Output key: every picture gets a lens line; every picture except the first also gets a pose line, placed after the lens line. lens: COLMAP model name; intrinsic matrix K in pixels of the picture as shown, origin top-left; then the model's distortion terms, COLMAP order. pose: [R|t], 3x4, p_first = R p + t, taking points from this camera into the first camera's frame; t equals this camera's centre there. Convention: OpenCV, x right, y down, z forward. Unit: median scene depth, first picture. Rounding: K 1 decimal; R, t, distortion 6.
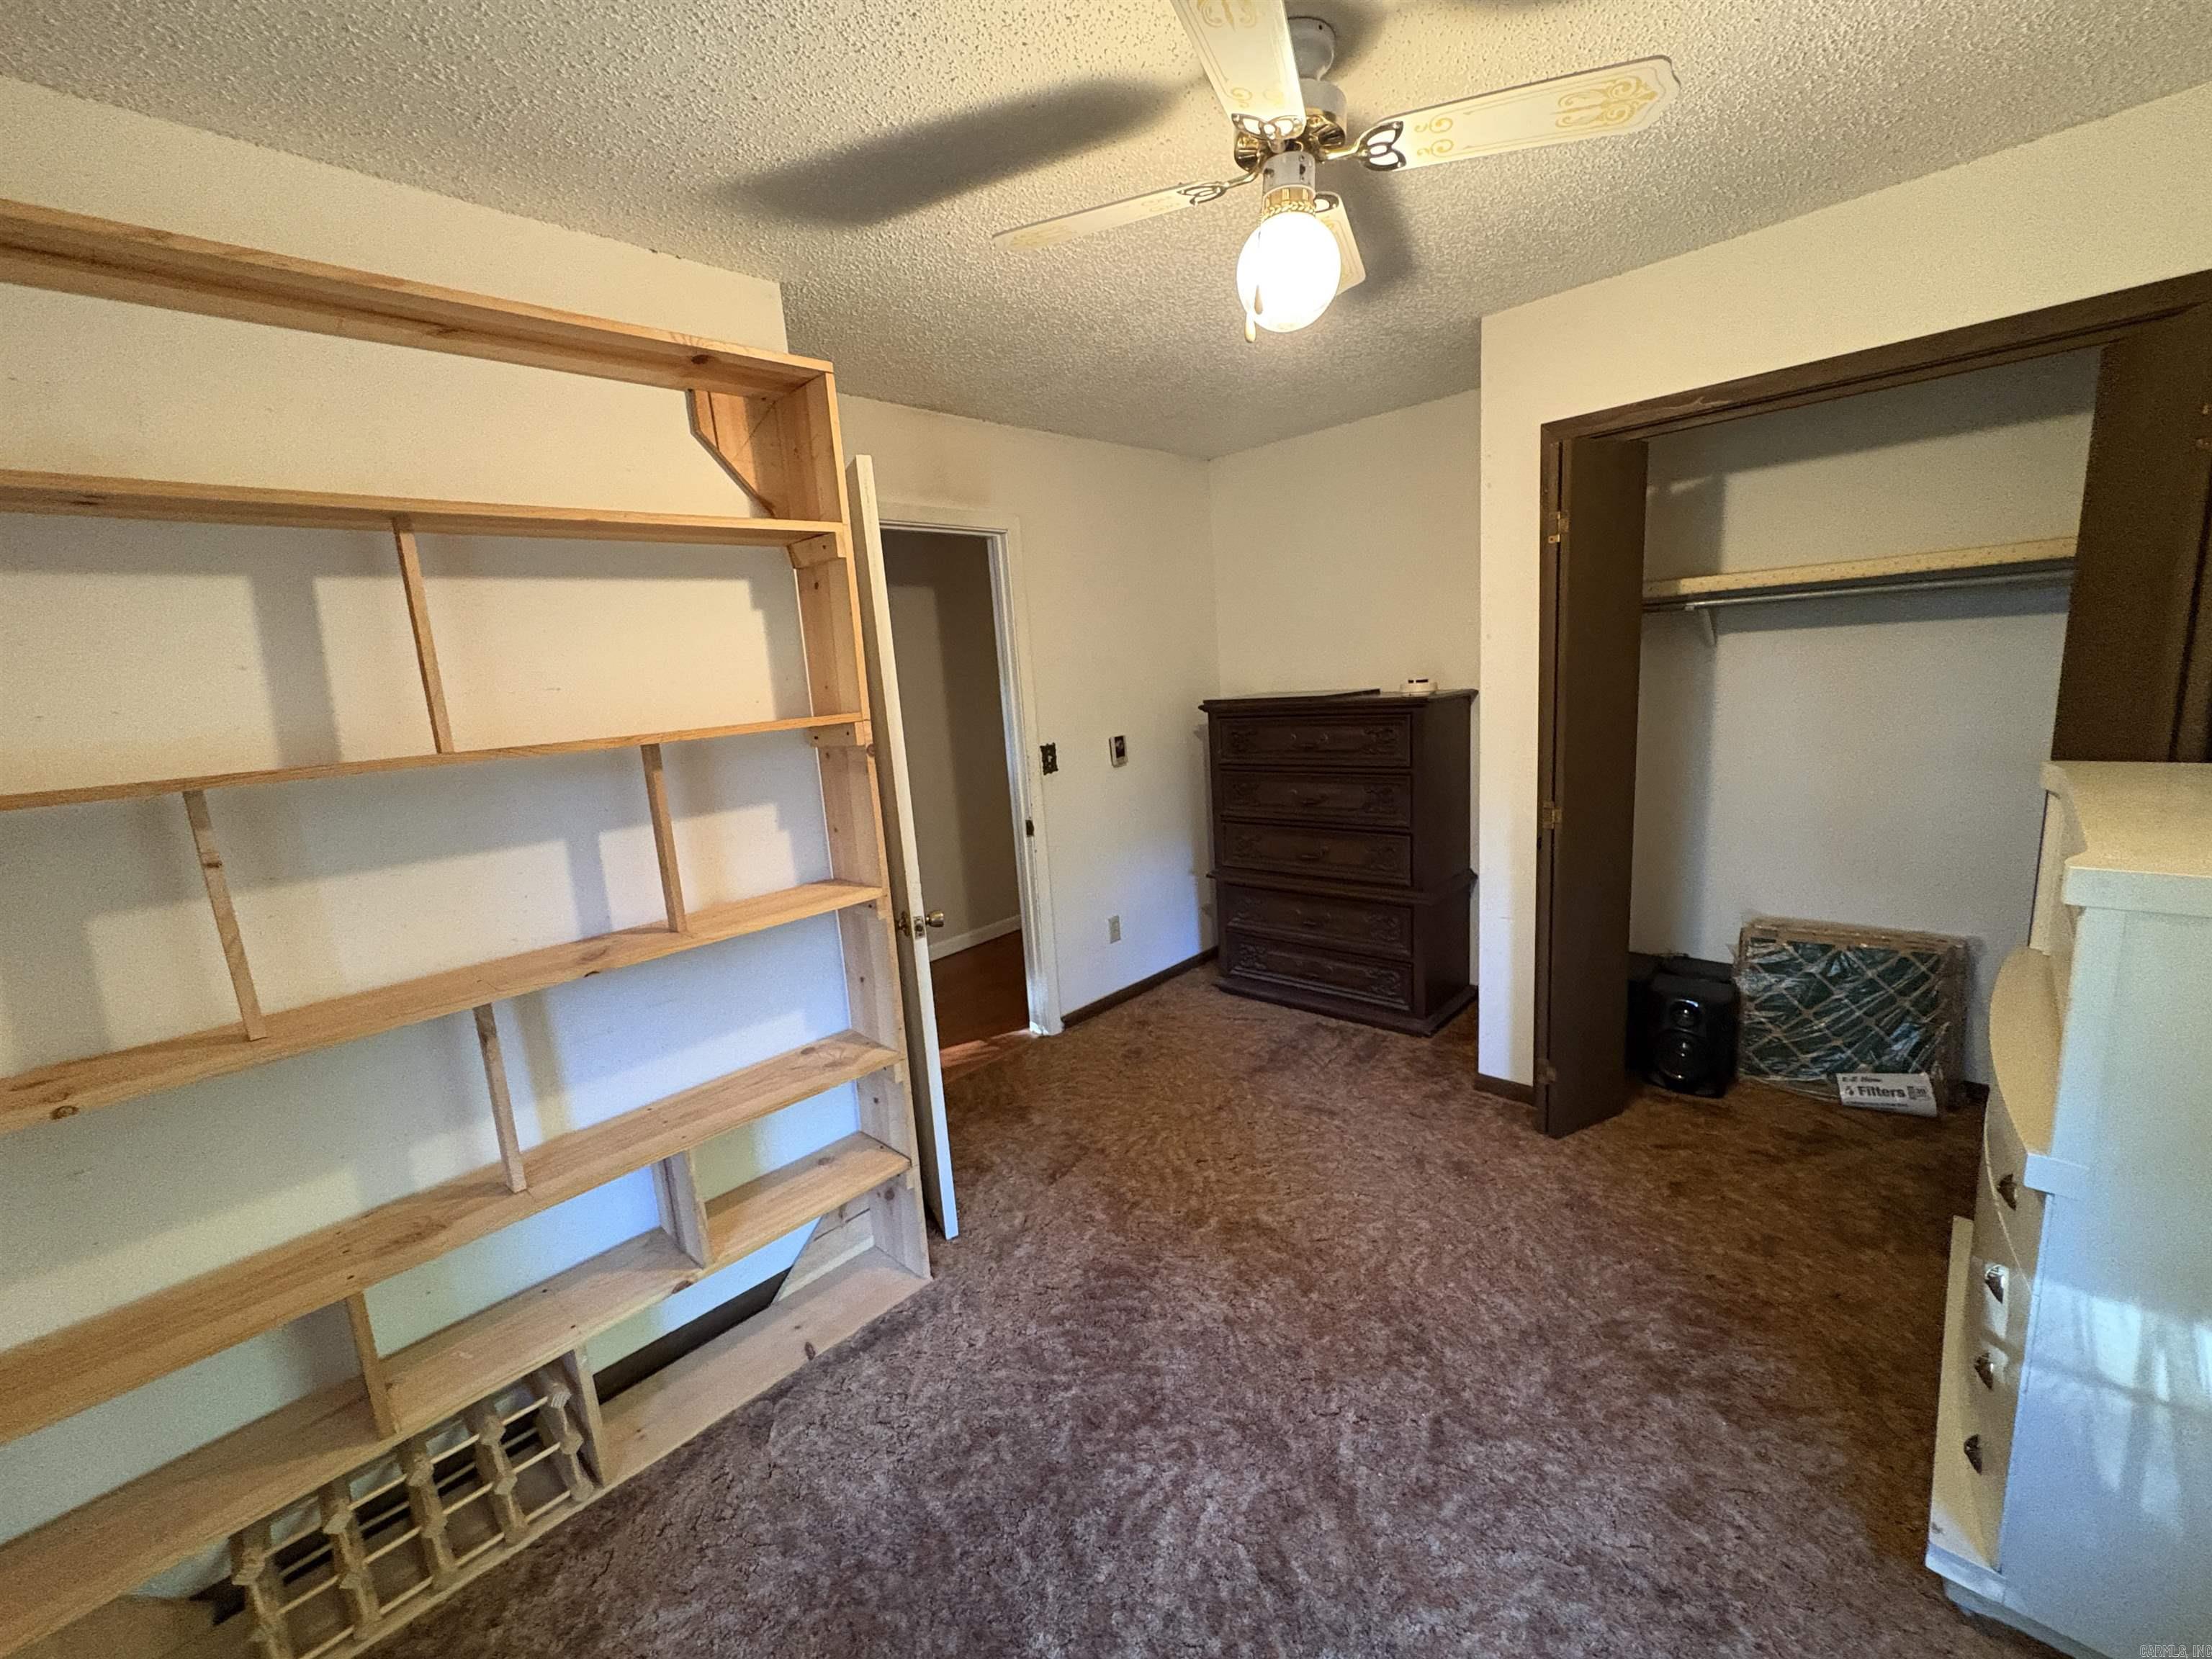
lens RADIAL K [[880.1, 0, 1101.2], [0, 880.1, 828.2], [0, 0, 1]] dist [-0.001242, 0.000664]
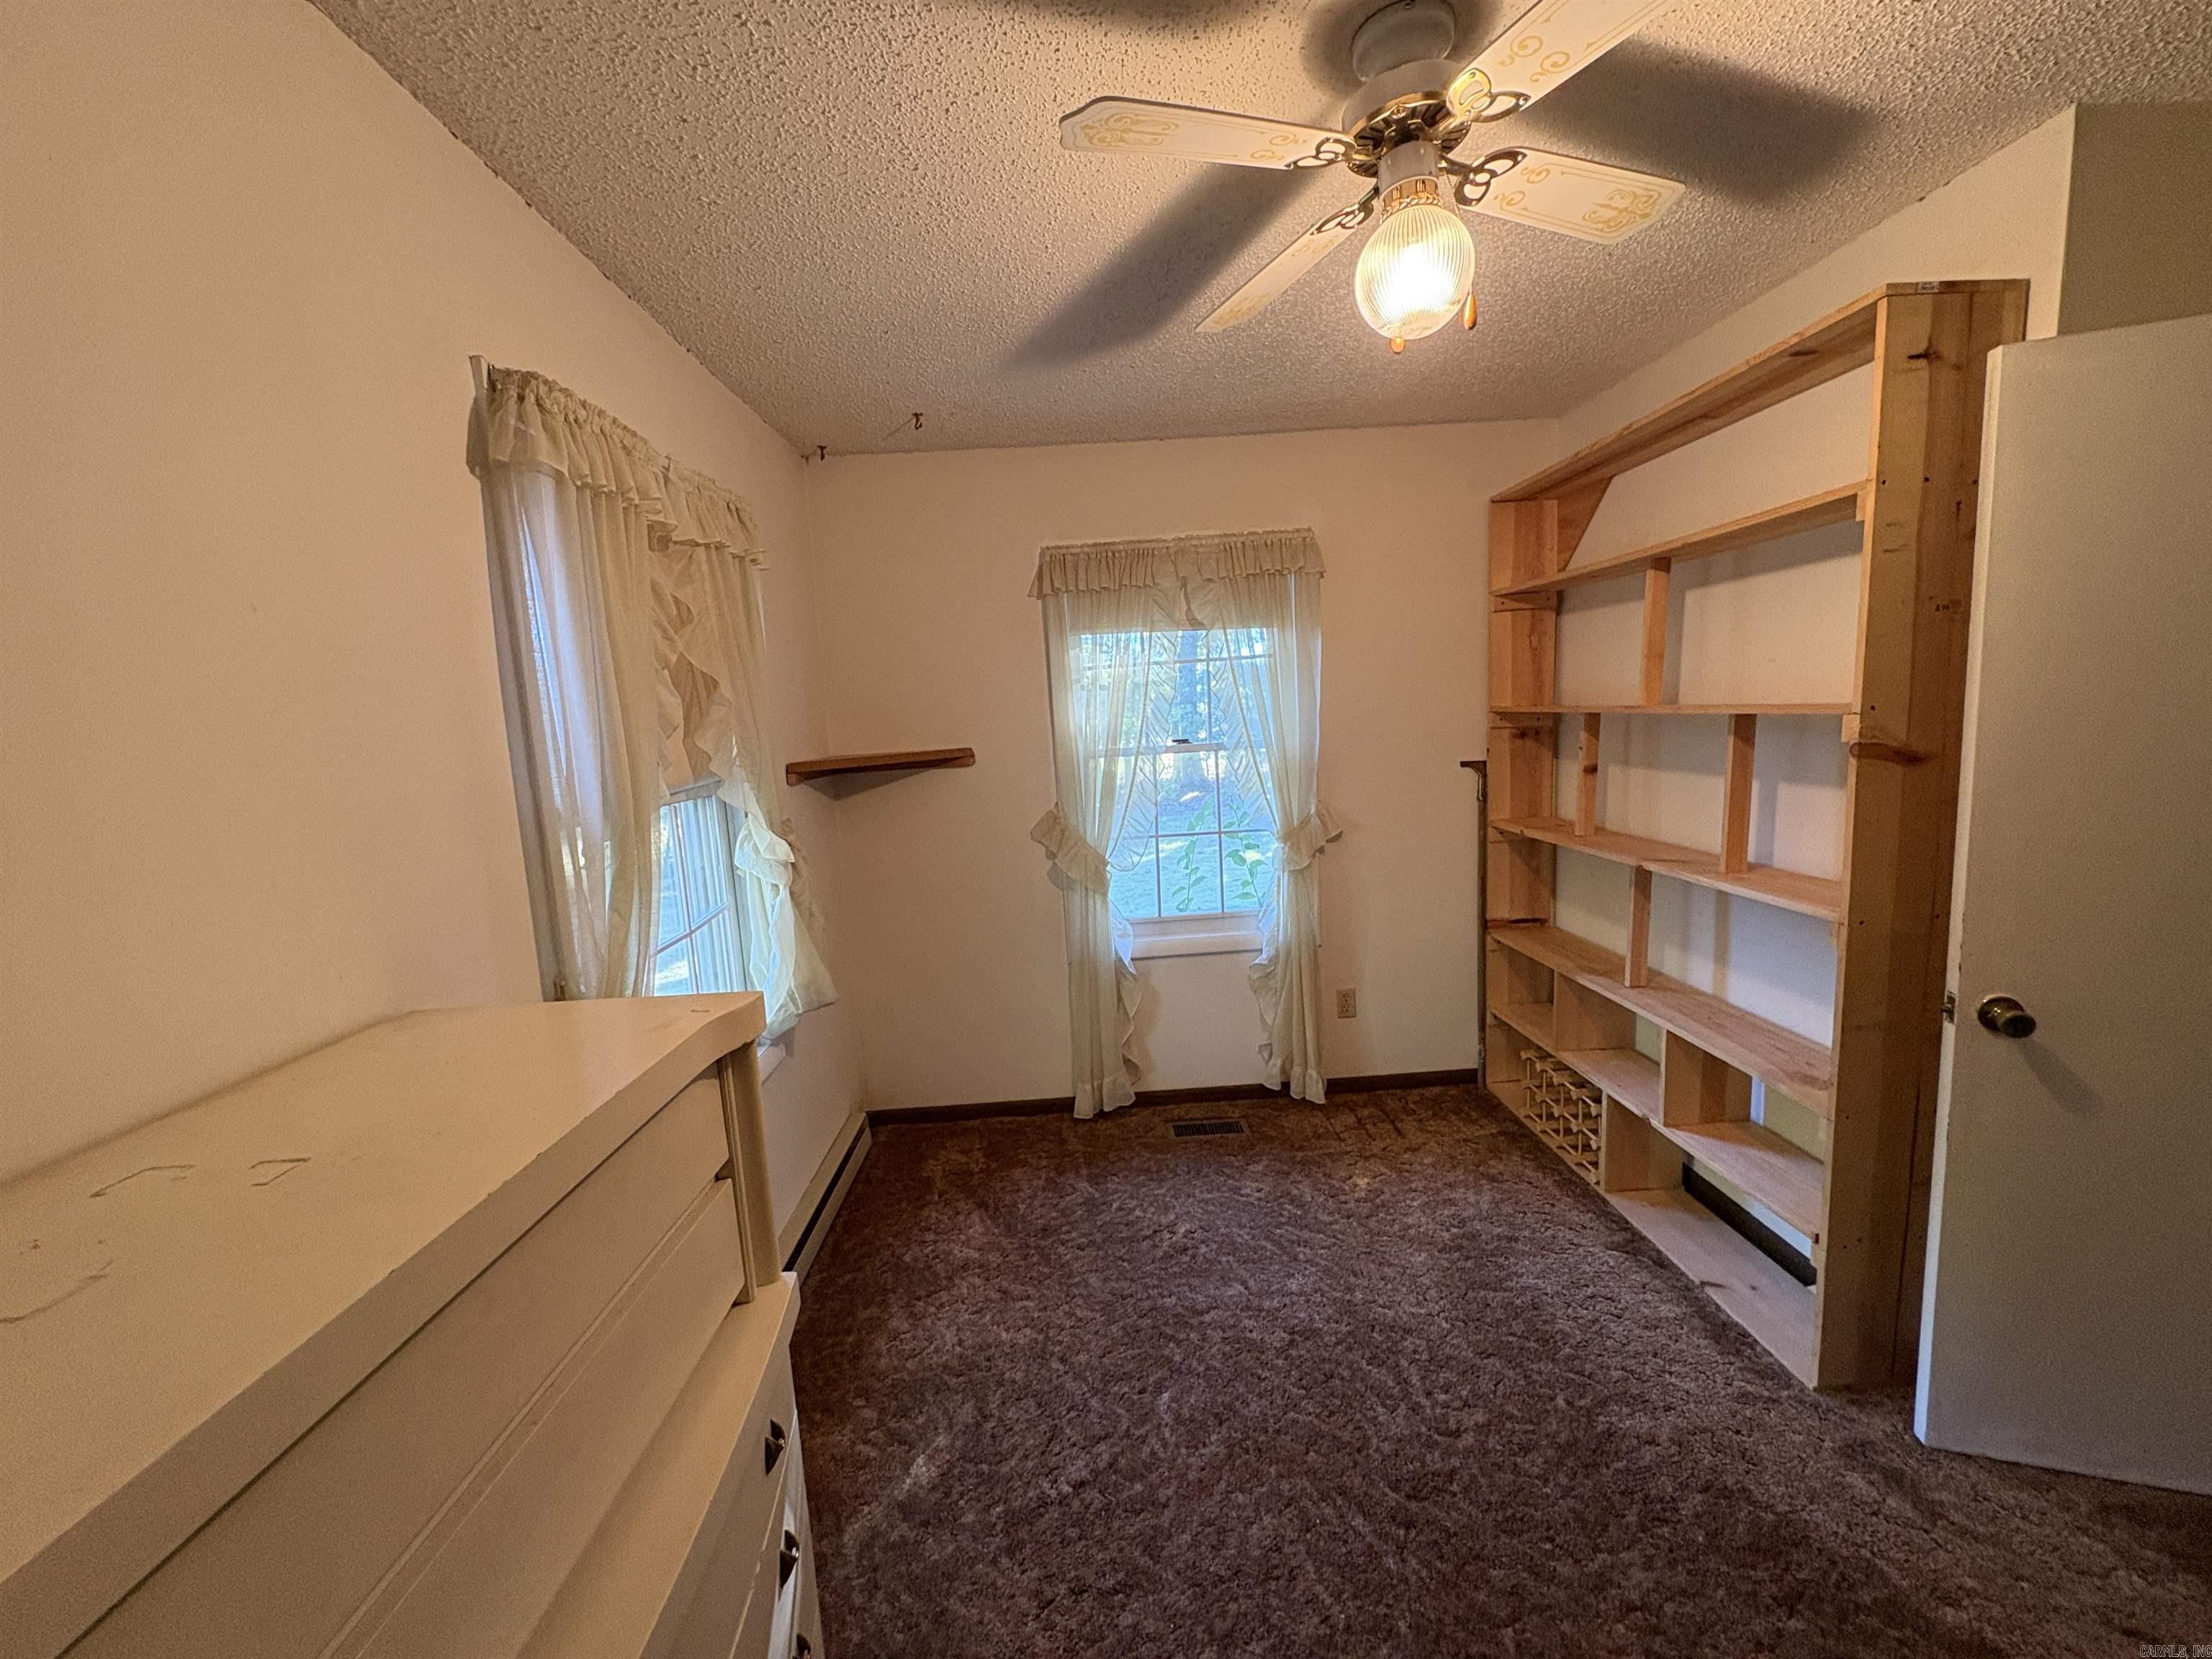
lens RADIAL K [[880.1, 0, 1106.2], [0, 880.1, 829.2], [0, 0, 1]] dist [-0.001242, 0.000664]
pose [[-0.700976, 0.199853, -0.684611, 0.934162], [-0.030398, 0.950689, 0.308651, -0.285826], [0.712537, 0.237168, -0.660335, 1.205732]]
